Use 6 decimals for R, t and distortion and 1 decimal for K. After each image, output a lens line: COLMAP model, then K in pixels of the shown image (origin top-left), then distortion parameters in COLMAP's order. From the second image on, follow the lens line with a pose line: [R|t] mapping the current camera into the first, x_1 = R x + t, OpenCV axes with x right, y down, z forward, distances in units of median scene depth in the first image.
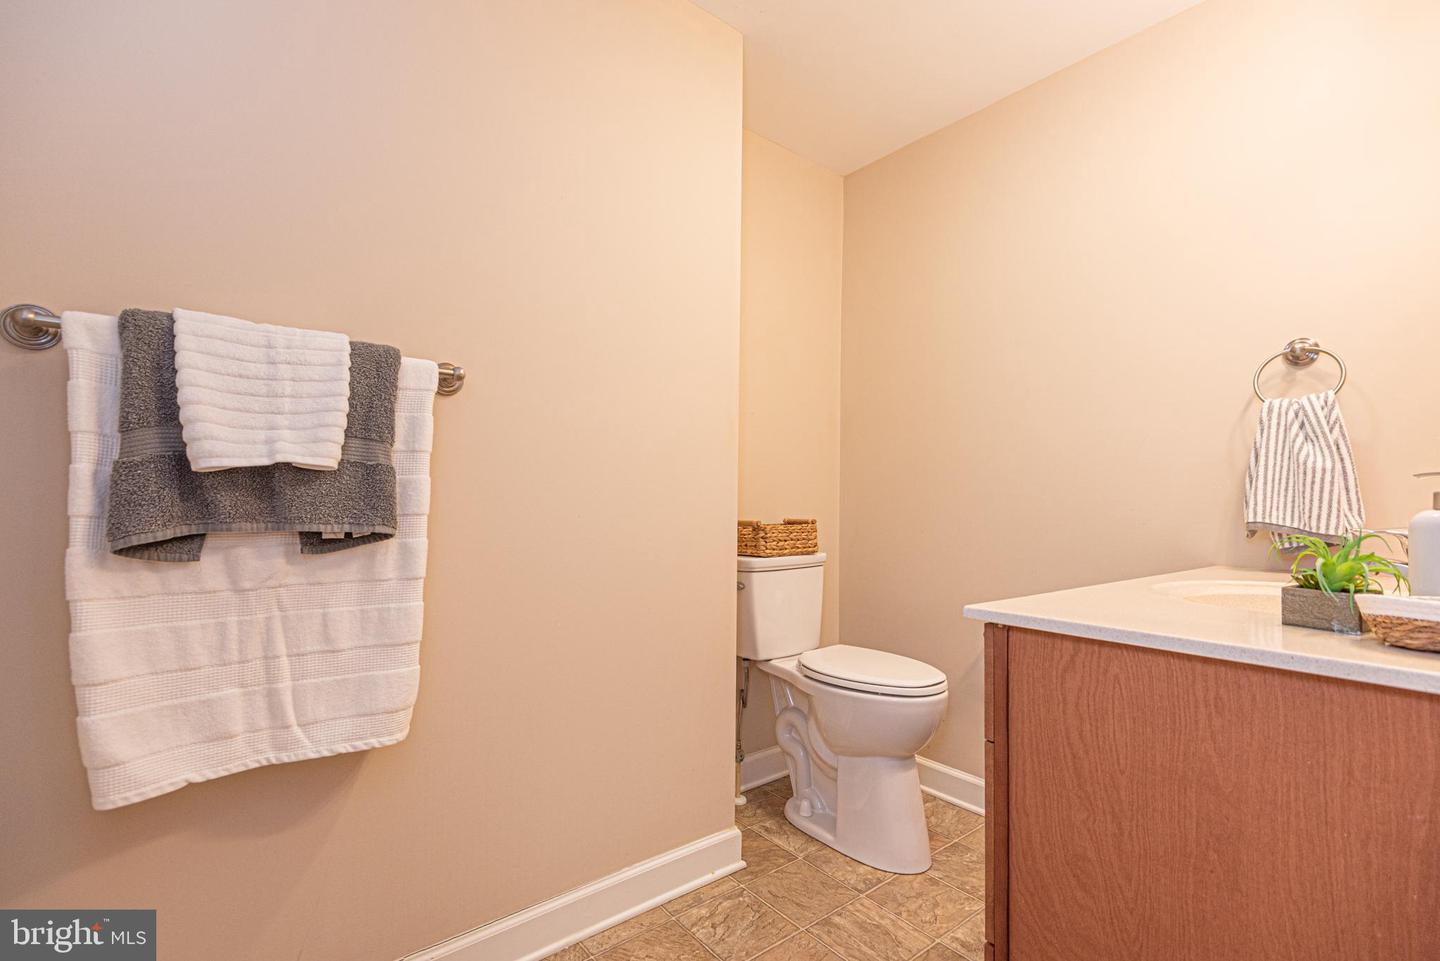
lens RADIAL K [[659.7, 0, 720.0], [0, 659.7, 480.5], [0, 0, 1]] dist [0.035995, -0.017698]
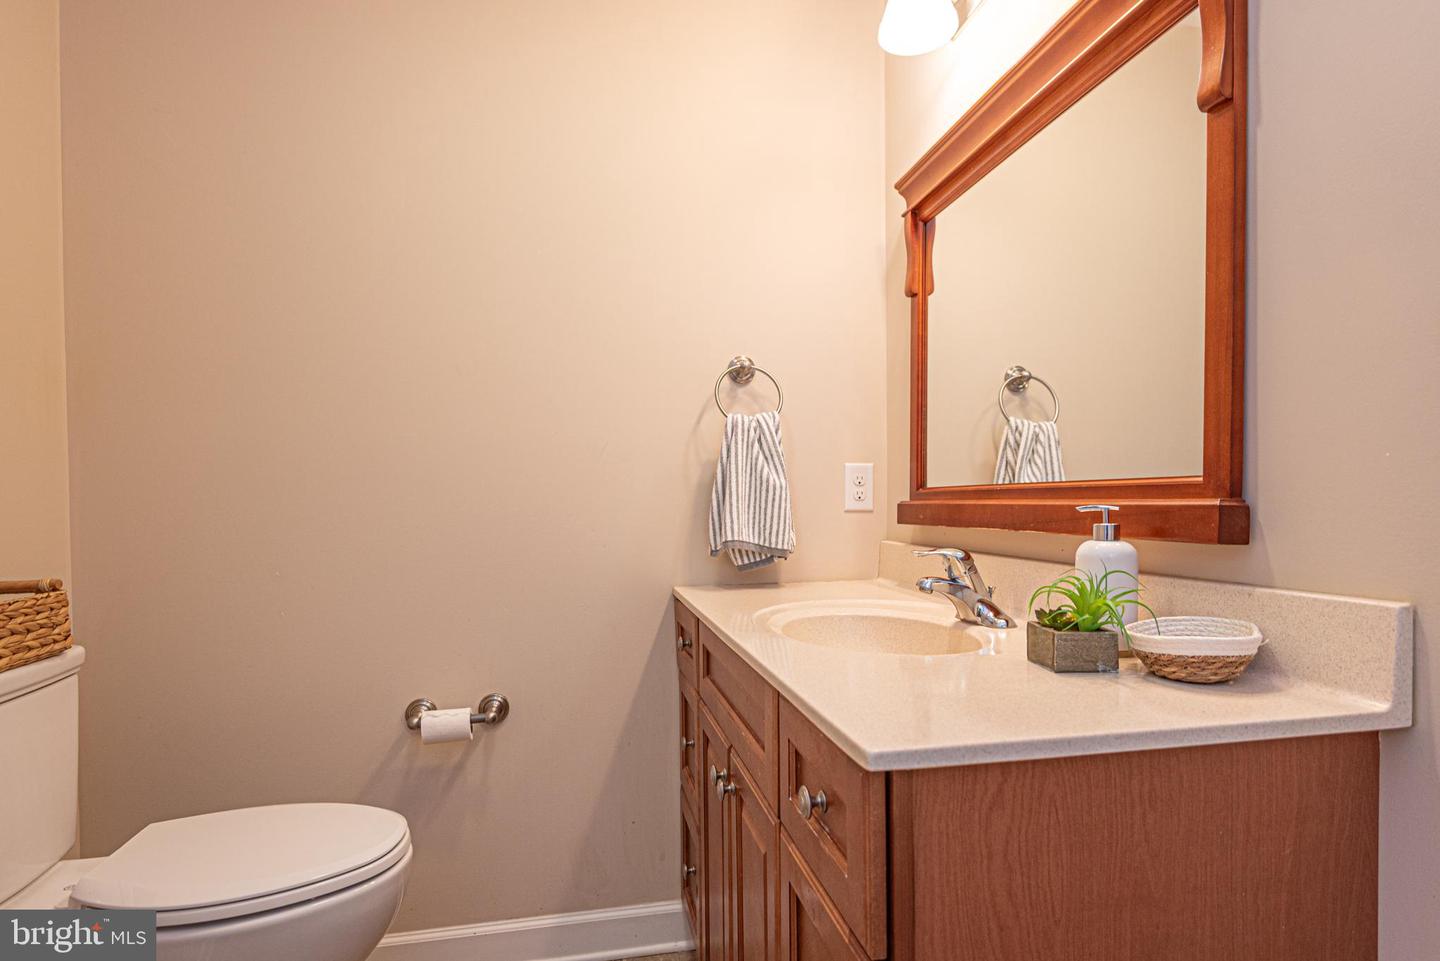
lens RADIAL K [[742.2, 0, 722.3], [0, 742.2, 503.5], [0, 0, 1]] dist [0.006434, -0.000349]
pose [[0.468364, -0.023698, 0.883218, -0.159228], [-0.011325, 0.999397, 0.032821, -0.027439], [-0.883463, -0.025375, 0.467813, 0.531221]]
